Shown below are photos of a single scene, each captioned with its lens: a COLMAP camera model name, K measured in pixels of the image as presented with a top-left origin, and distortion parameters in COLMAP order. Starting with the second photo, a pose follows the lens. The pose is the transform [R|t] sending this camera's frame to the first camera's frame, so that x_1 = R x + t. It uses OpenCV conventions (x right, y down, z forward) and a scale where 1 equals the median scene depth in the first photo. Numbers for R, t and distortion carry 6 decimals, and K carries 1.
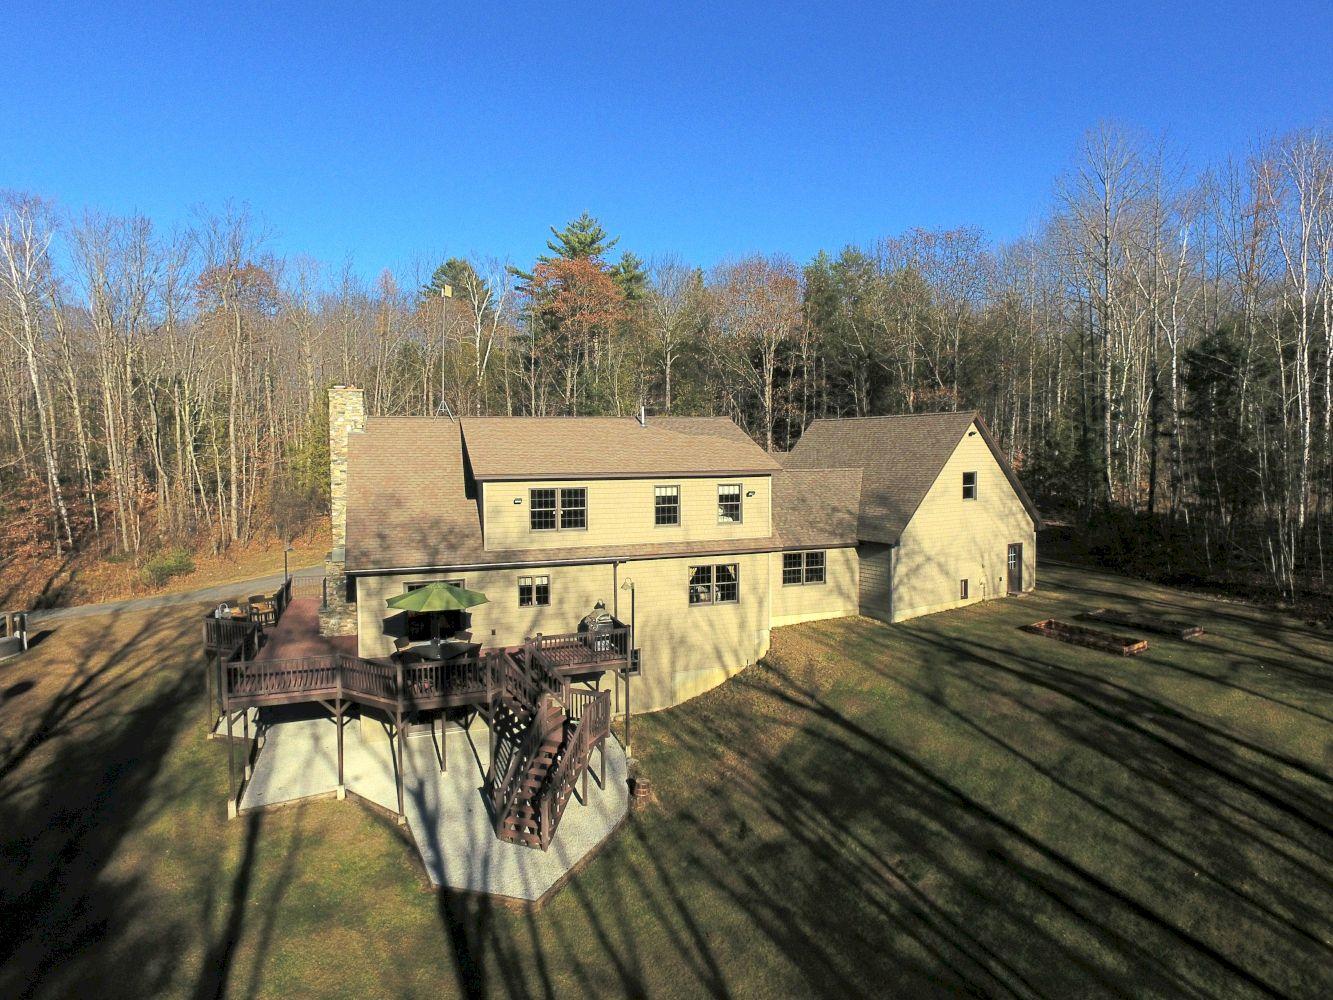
lens RADIAL K [[787.3, 0, 667.5], [0, 787.3, 491.9], [0, 0, 1]] dist [-0.003522, -0.000447]
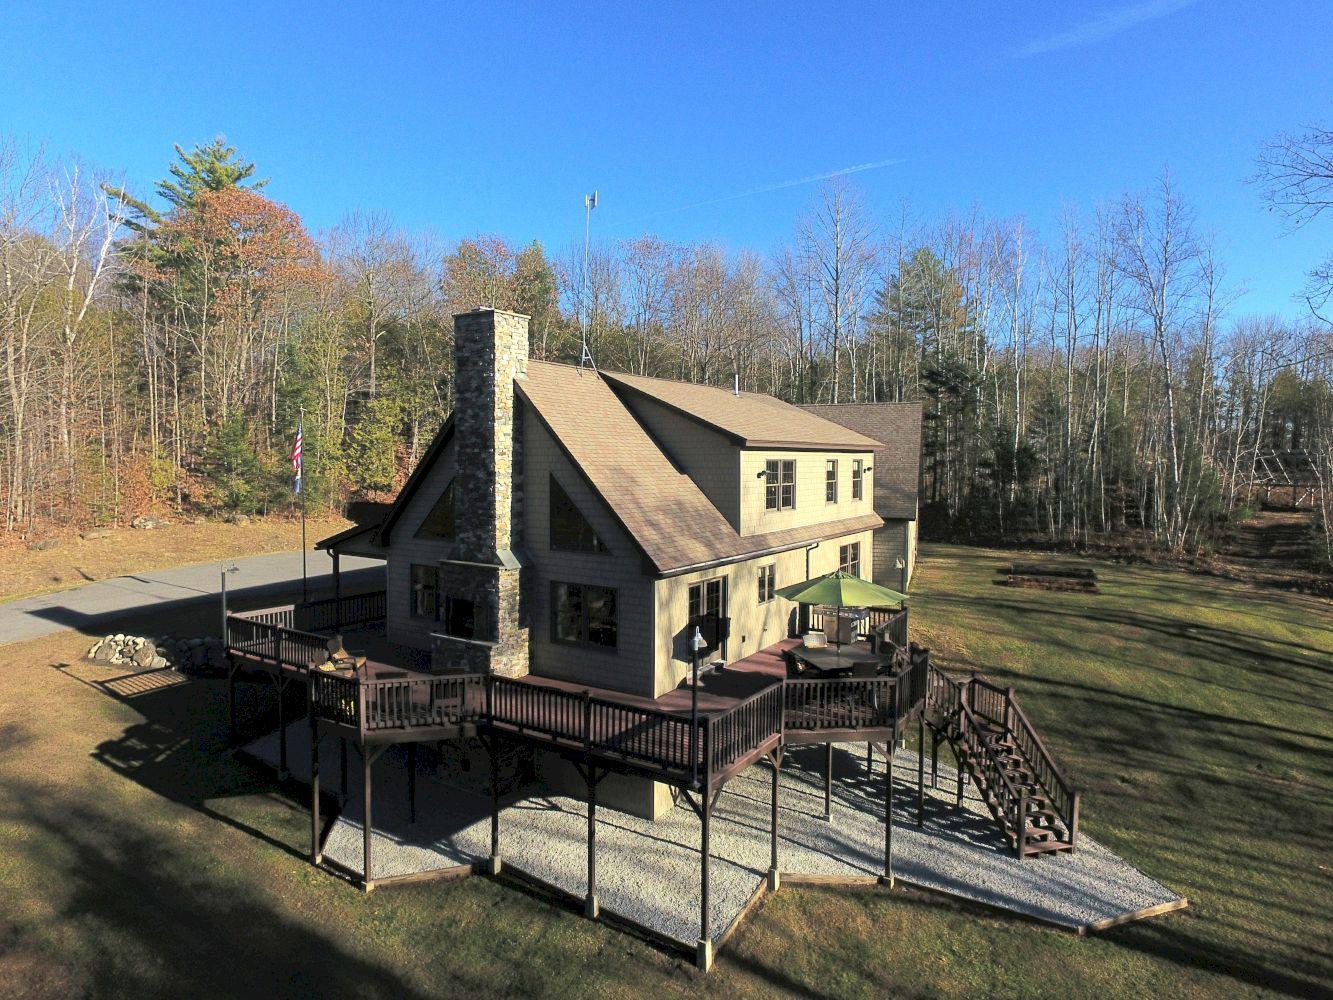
lens RADIAL K [[777.6, 0, 667.1], [0, 777.6, 462.7], [0, 0, 1]] dist [-0.002723, -0.001089]
pose [[0.796003, 0.004802, 0.605274, -0.742985], [0.020671, 0.999170, -0.035112, 0.025491], [-0.604940, 0.040461, 0.795243, 0.404049]]
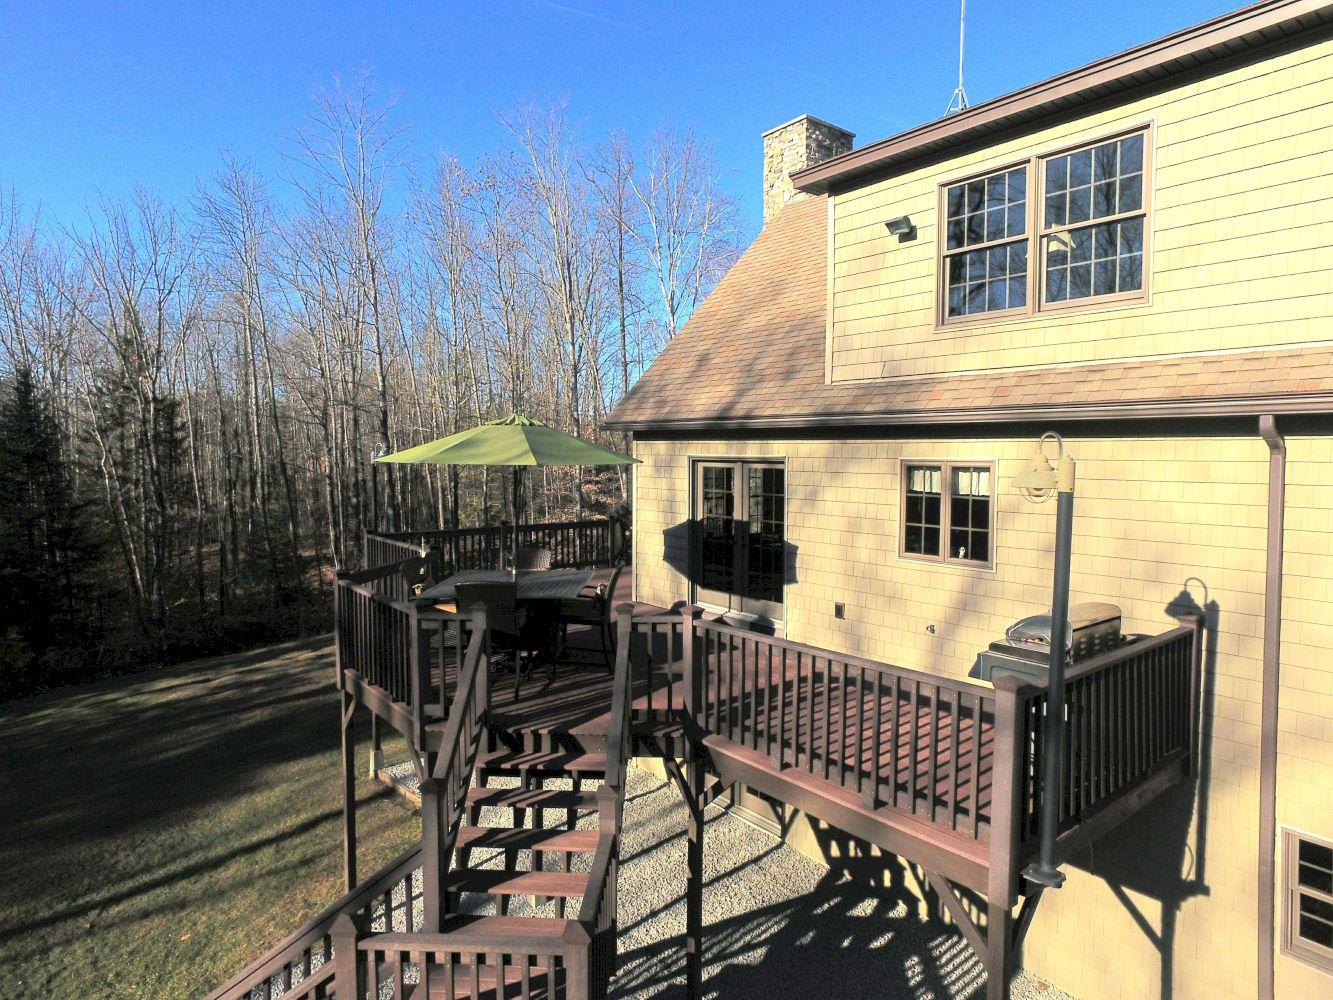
lens RADIAL K [[787.3, 0, 667.5], [0, 787.3, 491.9], [0, 0, 1]] dist [-0.003522, -0.000447]
pose [[0.316502, 0.057587, -0.946842, 0.092112], [-0.051415, 0.997730, 0.043495, 0.108033], [0.947198, 0.034916, 0.318744, 0.778883]]
